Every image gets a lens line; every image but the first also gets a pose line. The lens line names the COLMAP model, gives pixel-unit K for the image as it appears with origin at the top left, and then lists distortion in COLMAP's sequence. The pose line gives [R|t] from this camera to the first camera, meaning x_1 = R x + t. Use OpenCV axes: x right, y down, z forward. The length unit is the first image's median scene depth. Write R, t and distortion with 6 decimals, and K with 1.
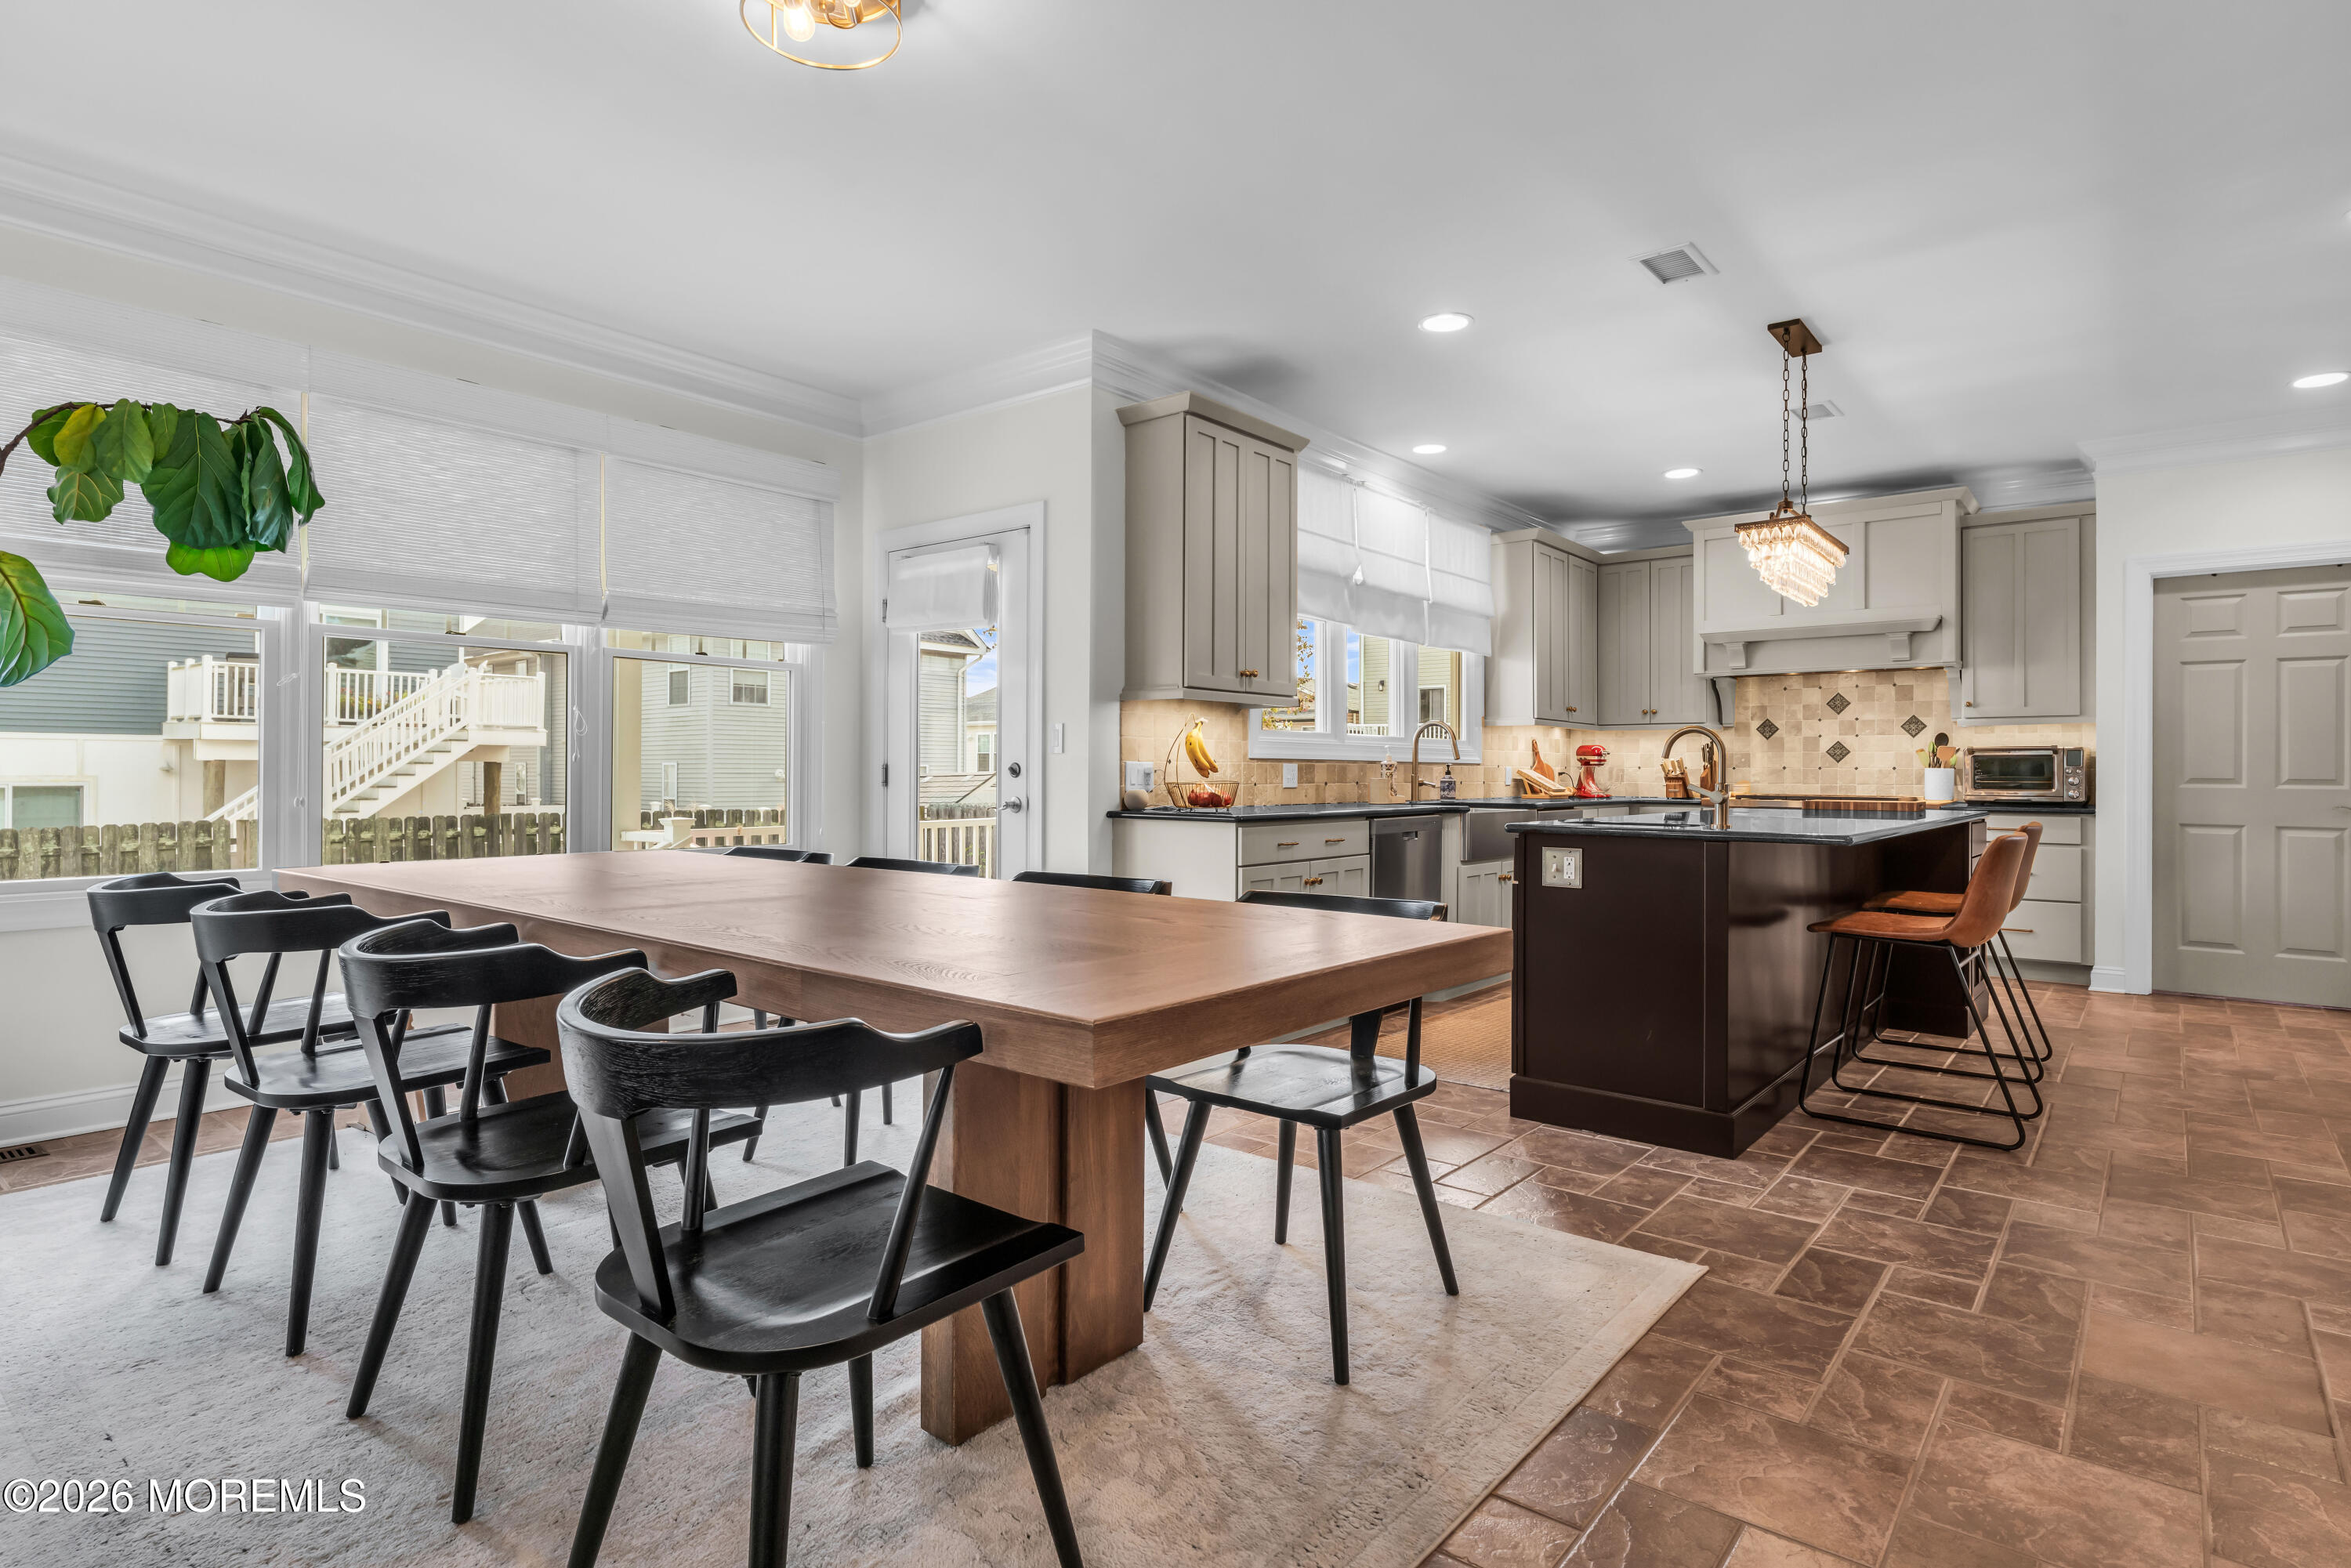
lens RADIAL K [[1212.2, 0, 1165.9], [0, 1212.2, 761.5], [0, 0, 1]] dist [-0.001894, 0.000293]
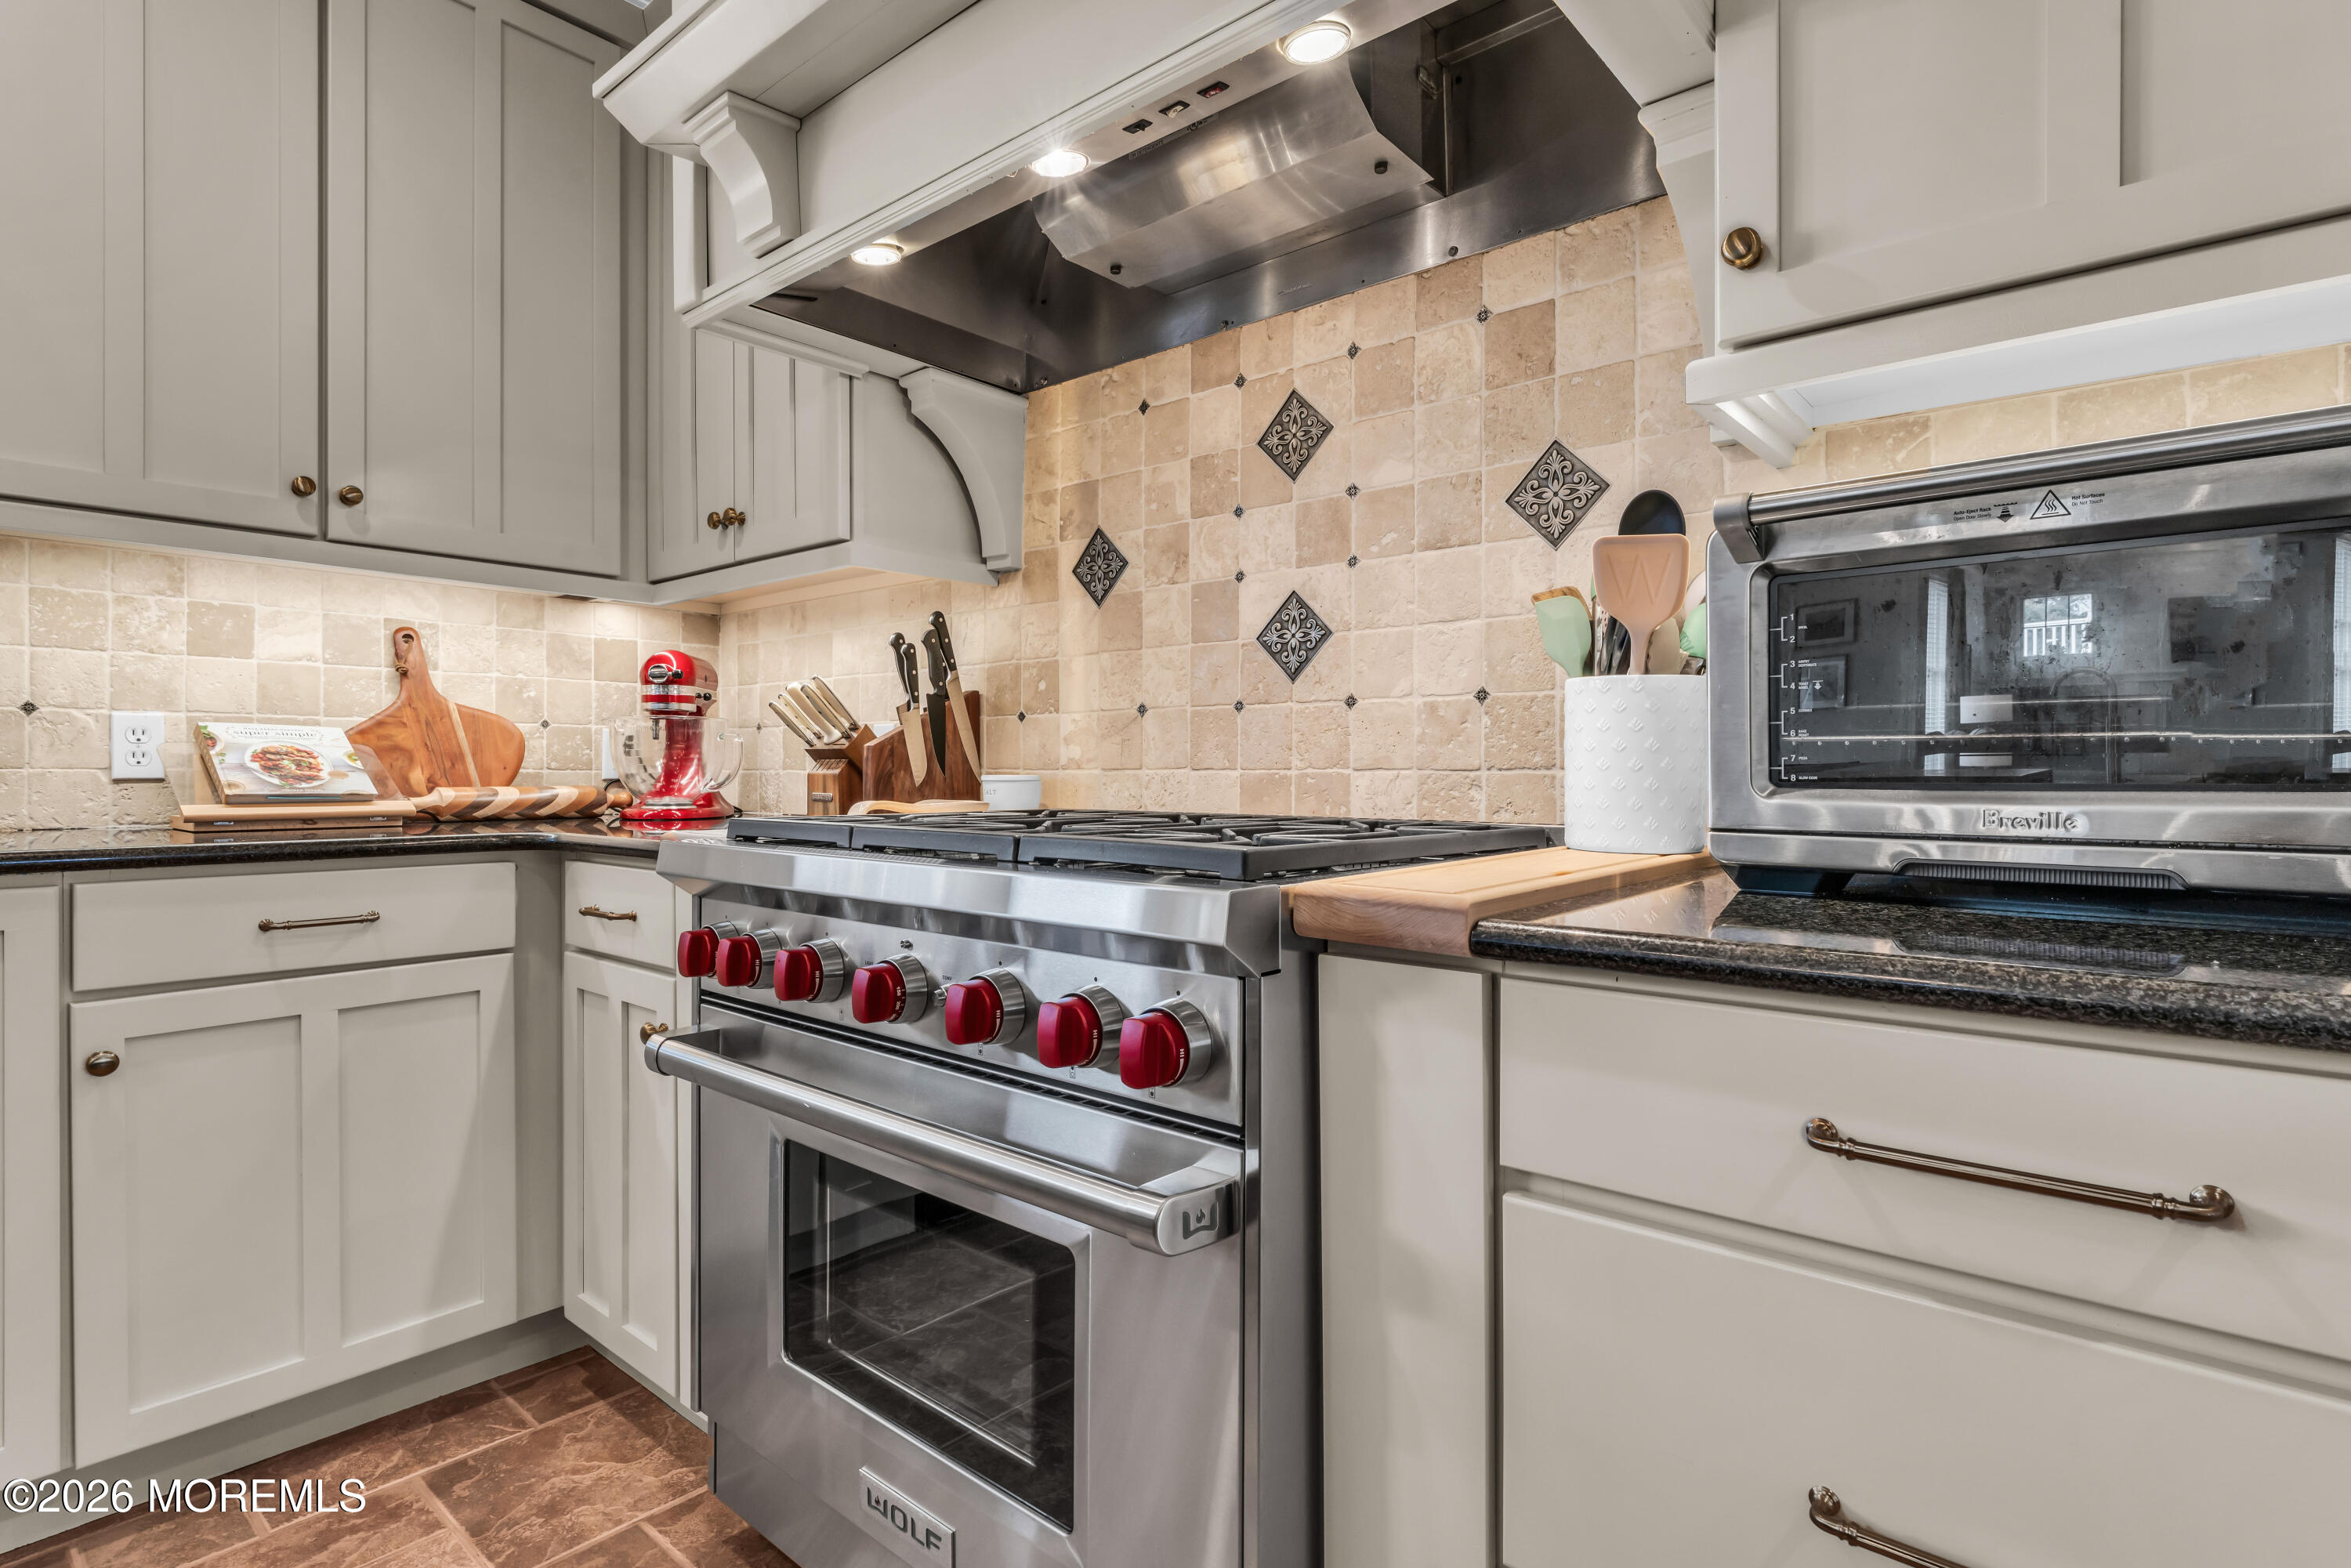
lens RADIAL K [[1185.2, 0, 1152.7], [0, 1185.2, 771.4], [0, 0, 1]] dist [-0.003882, 0.001962]
pose [[0.999697, -0.005397, -0.023997, 0.671512], [0.005624, 0.999940, 0.009422, 0.021132], [0.023945, -0.009554, 0.999668, 0.962120]]
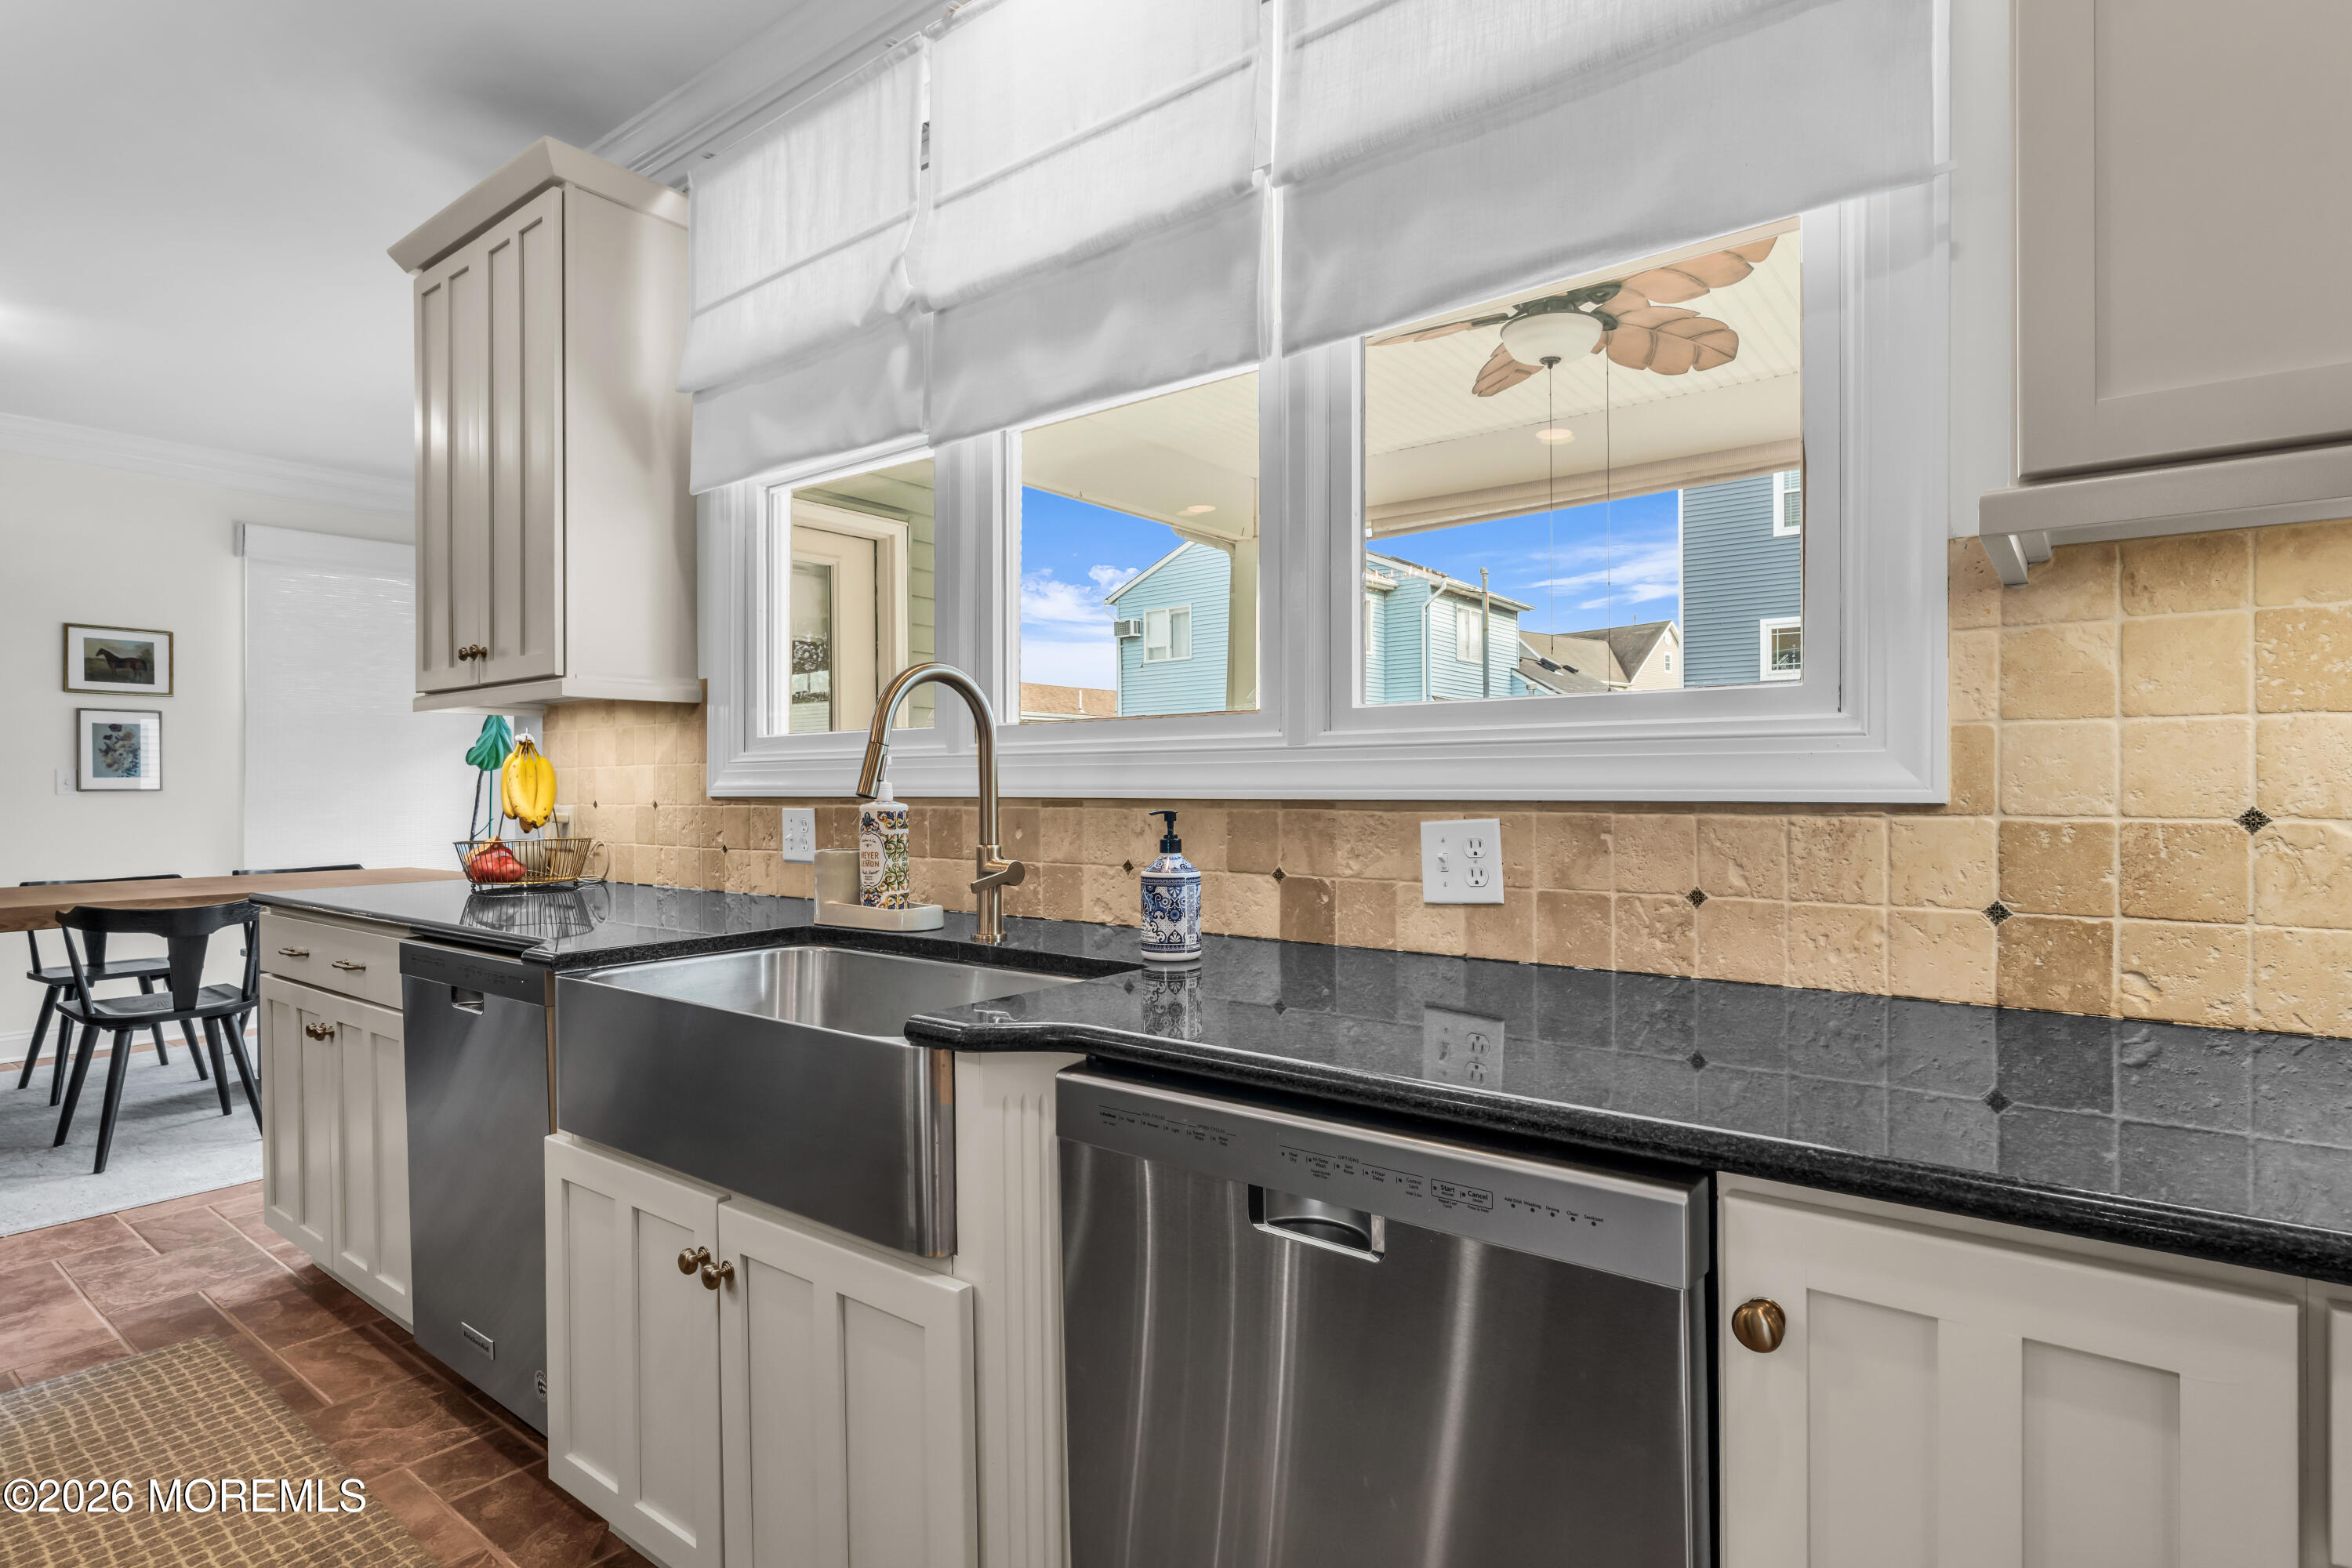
lens RADIAL K [[1185.7, 0, 1180.4], [0, 1185.7, 791.7], [0, 0, 1]] dist [-0.003882, 0.001962]
pose [[0.035564, 0.000498, -0.999367, 0.536077], [0.014254, 0.999898, 0.001005, -0.002527], [0.999266, -0.014281, 0.035553, 1.103796]]
